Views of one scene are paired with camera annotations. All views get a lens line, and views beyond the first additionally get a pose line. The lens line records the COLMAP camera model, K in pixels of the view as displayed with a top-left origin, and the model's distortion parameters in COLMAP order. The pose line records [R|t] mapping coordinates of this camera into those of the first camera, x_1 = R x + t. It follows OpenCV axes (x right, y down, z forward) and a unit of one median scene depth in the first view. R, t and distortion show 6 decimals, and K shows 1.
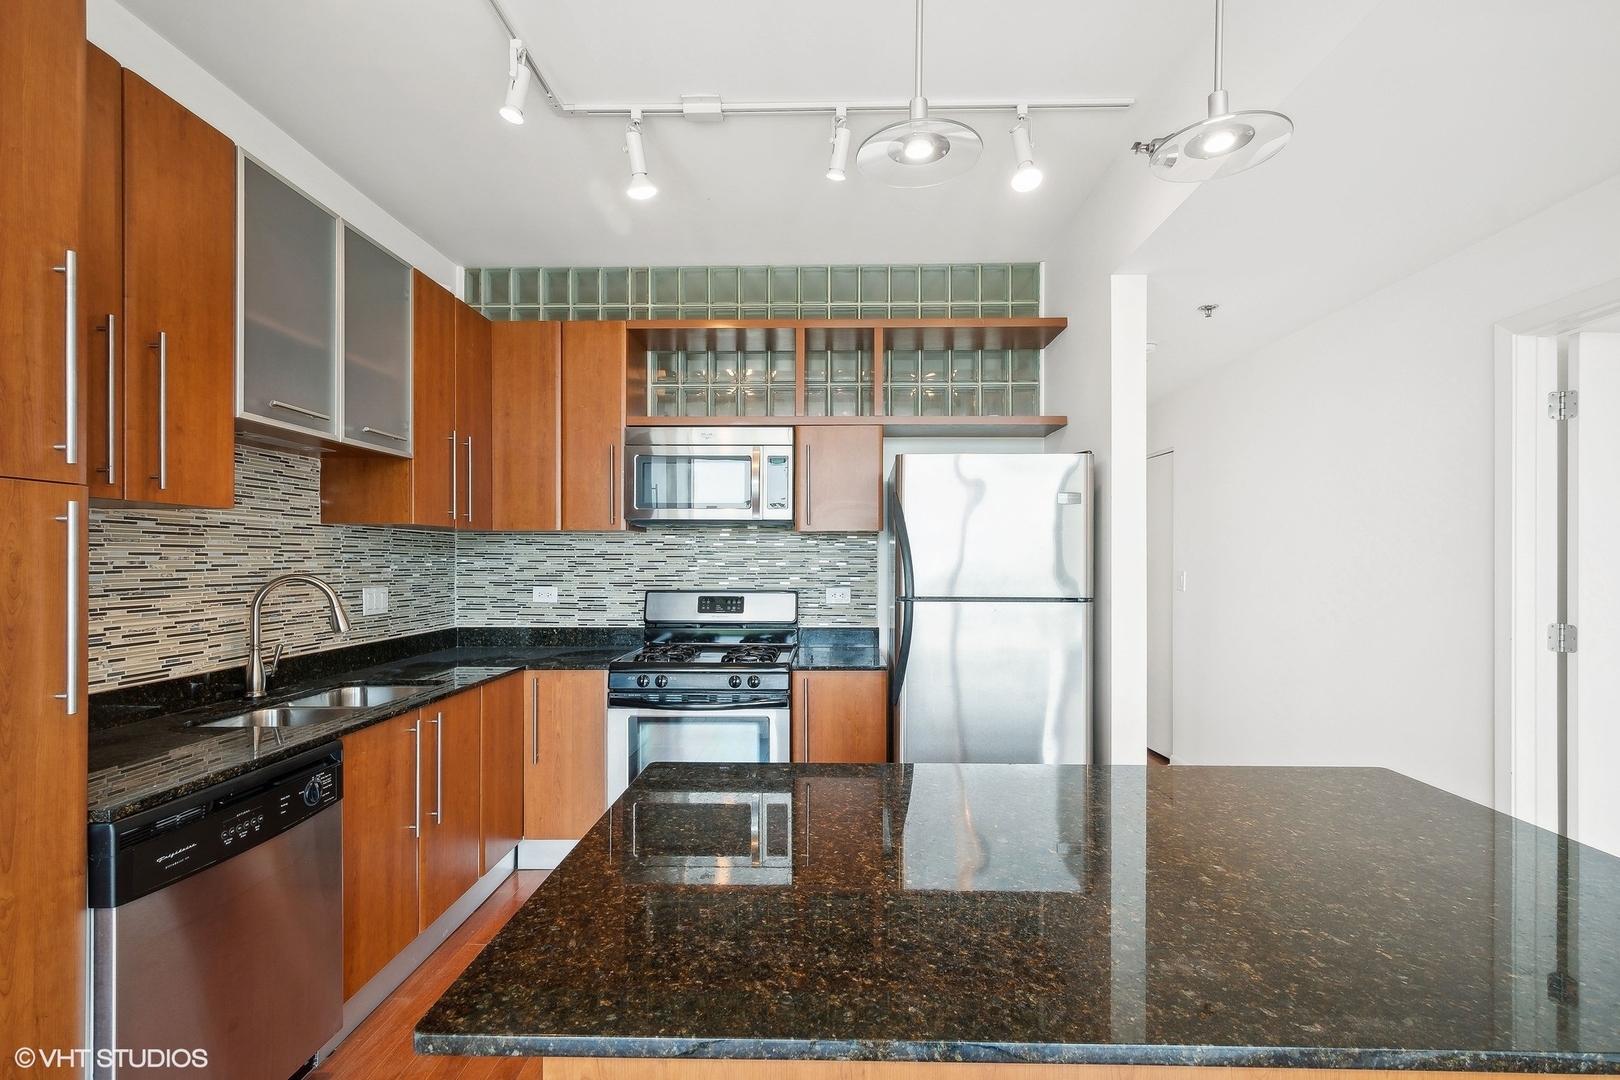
lens RADIAL K [[724.4, 0, 823.1], [0, 724.4, 559.4], [0, 0, 1]] dist [-0.002263, 0.000398]
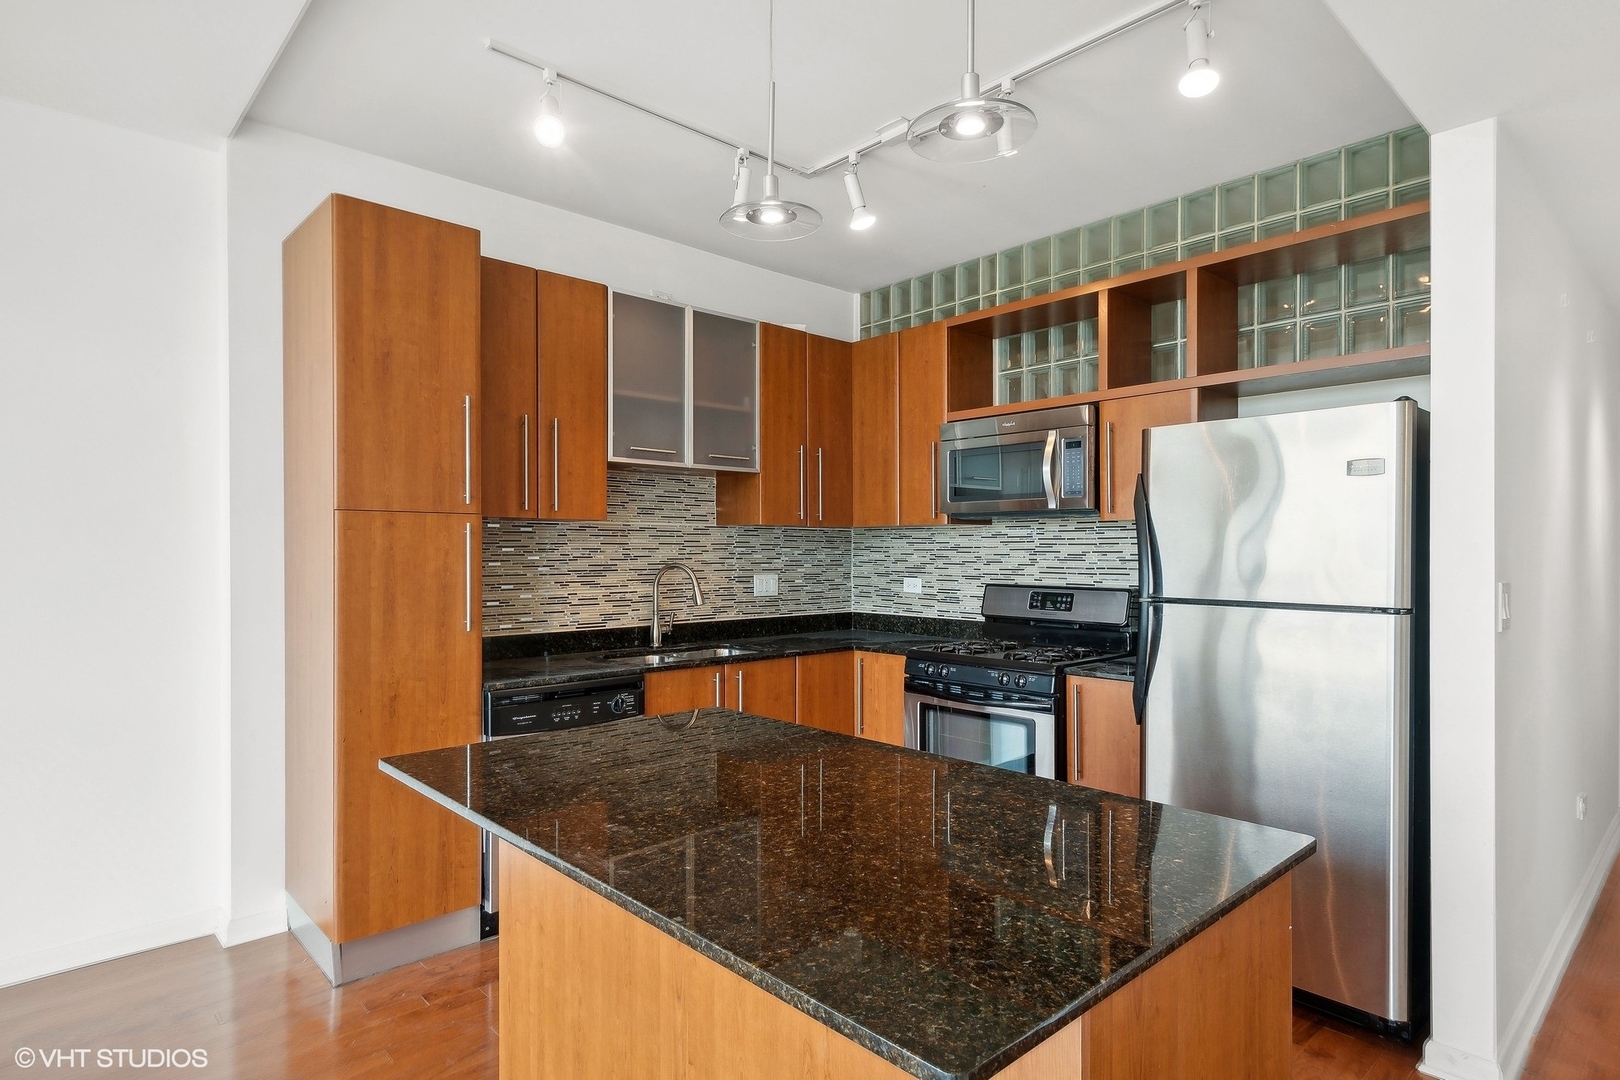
lens RADIAL K [[872.9, 0, 818.6], [0, 872.9, 552.9], [0, 0, 1]] dist [0.010033, -0.003676]
pose [[0.692717, 0.001494, -0.721208, 0.556731], [-0.000209, 0.999998, 0.001871, -0.001859], [0.721209, -0.001145, 0.692716, 0.014859]]
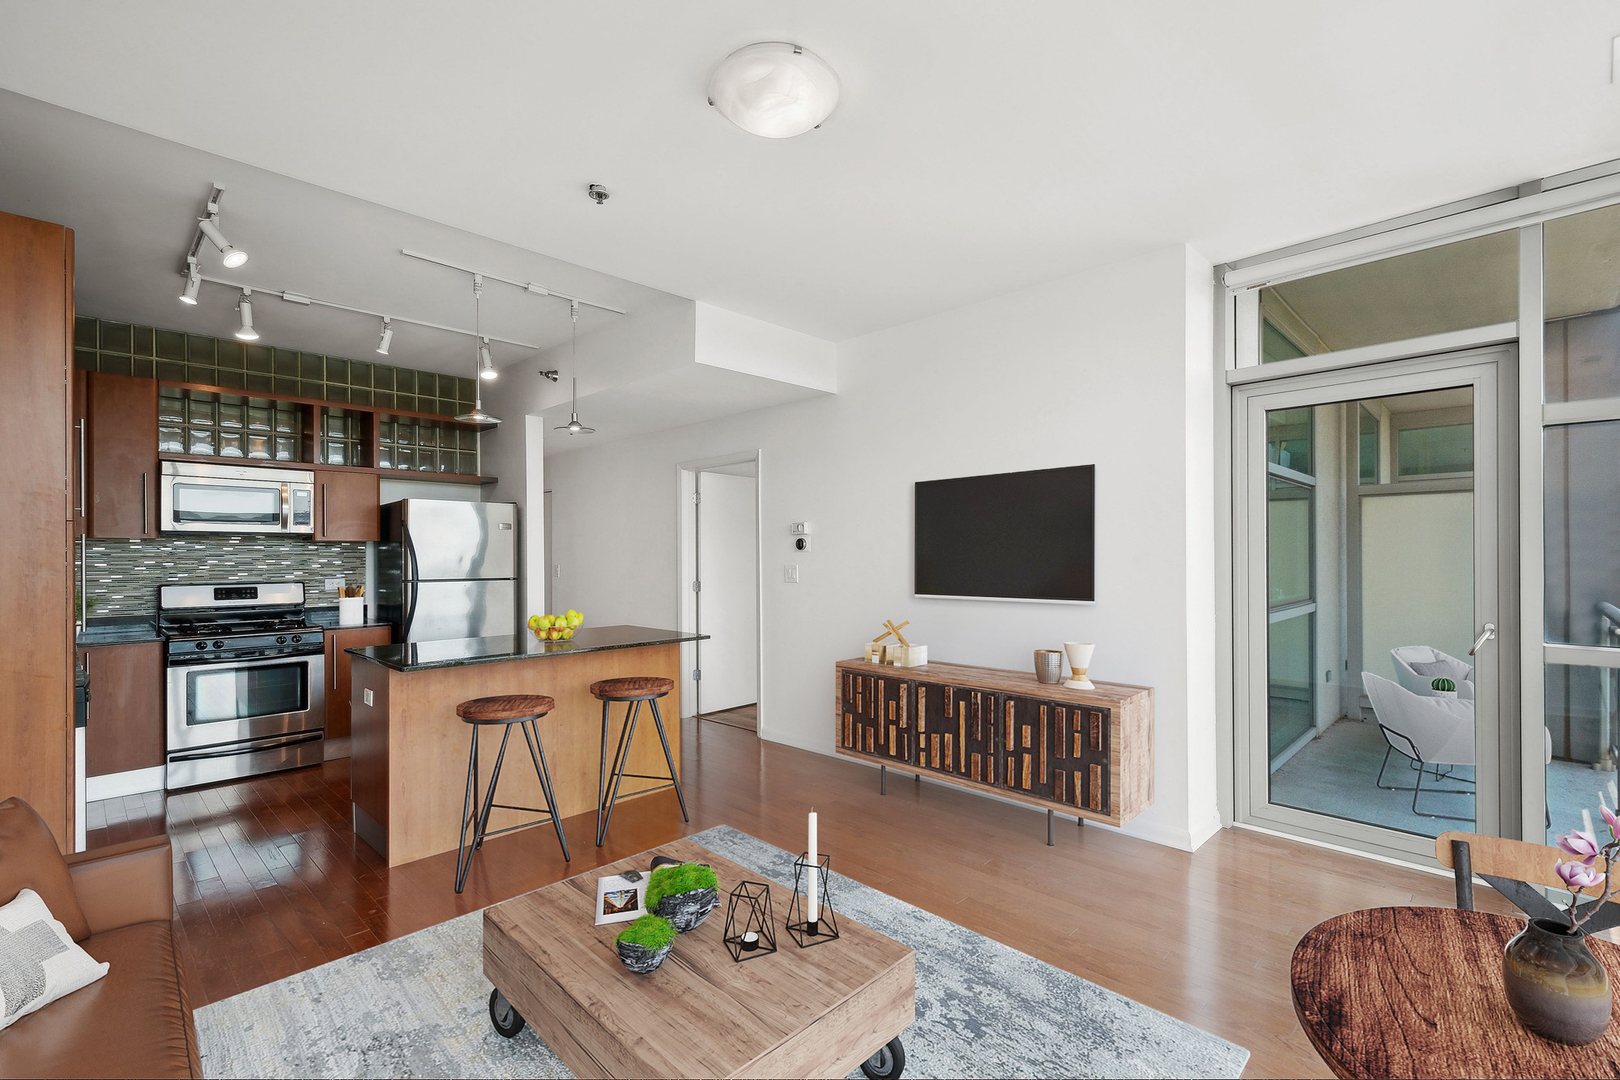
lens RADIAL K [[724.4, 0, 808.6], [0, 724.4, 535.5], [0, 0, 1]] dist [-0.002263, 0.000398]
pose [[0.708716, 0.014889, 0.705337, -0.411838], [0.007600, 0.999558, -0.028735, 0.001396], [-0.705453, 0.025726, 0.708289, -0.864649]]
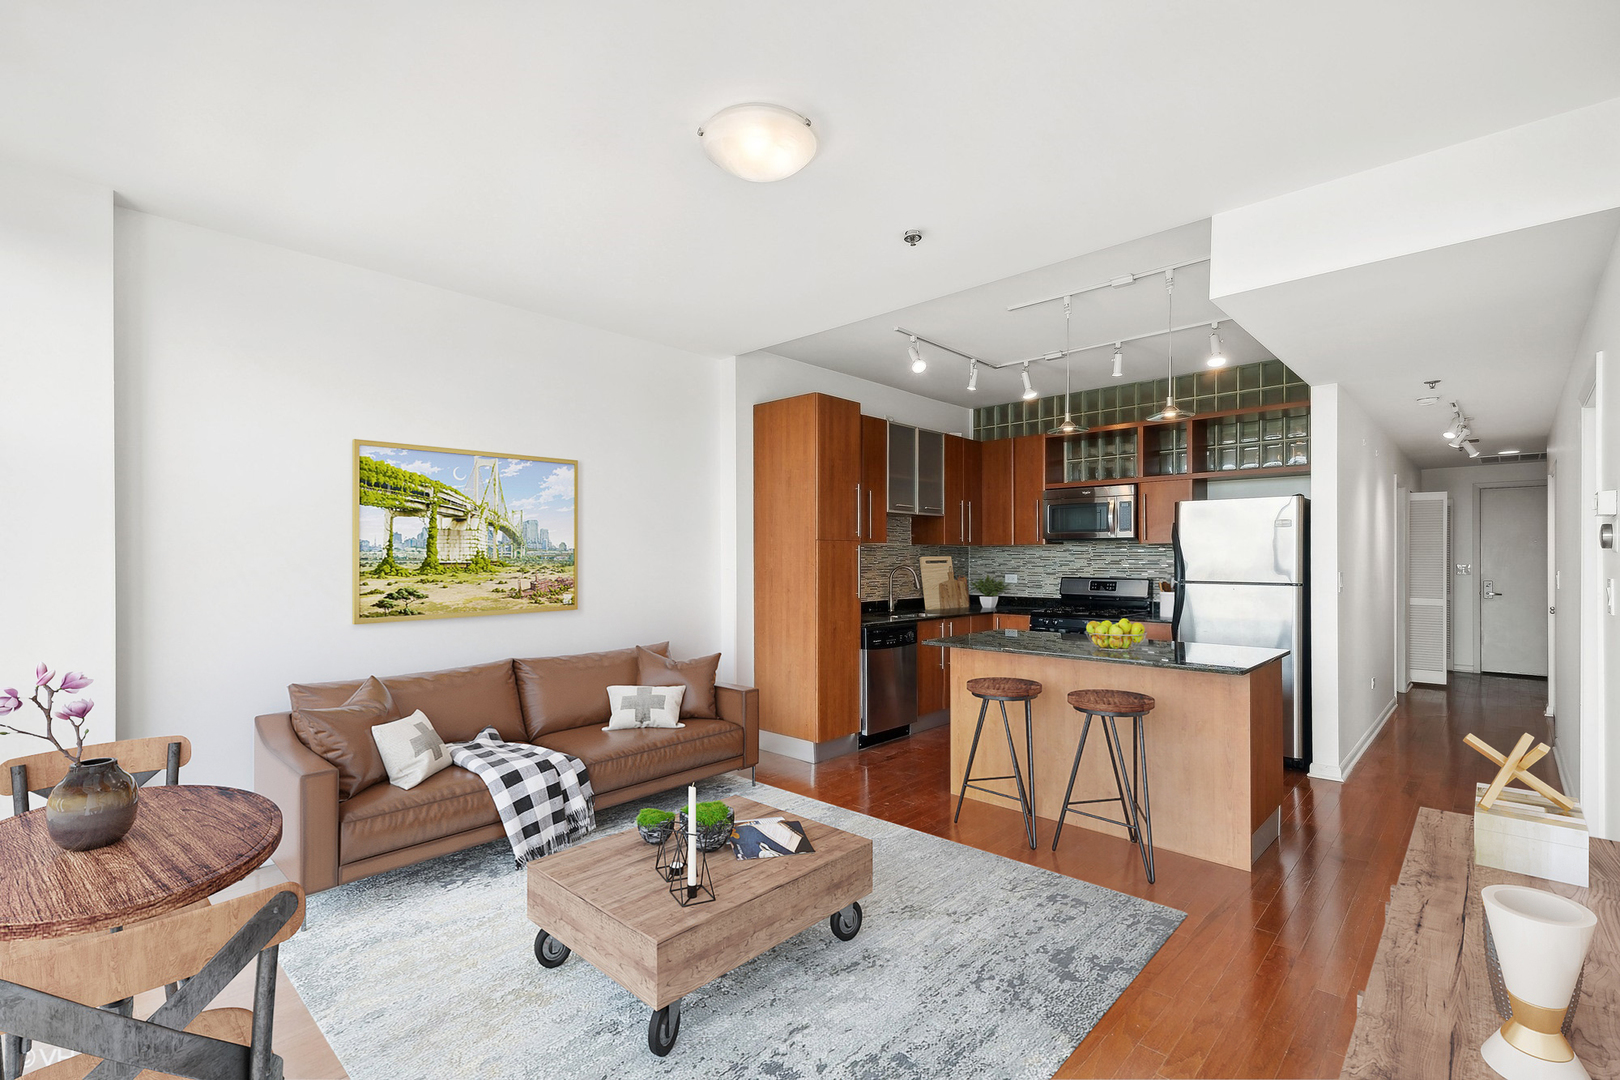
lens RADIAL K [[724.4, 0, 809.4], [0, 724.4, 557.3], [0, 0, 1]] dist [-0.002263, 0.000398]
pose [[0.730861, -0.001918, -0.682524, 0.641278], [0.000516, 0.999997, -0.002257, -0.003014], [0.682526, 0.001297, 0.730860, -0.906941]]
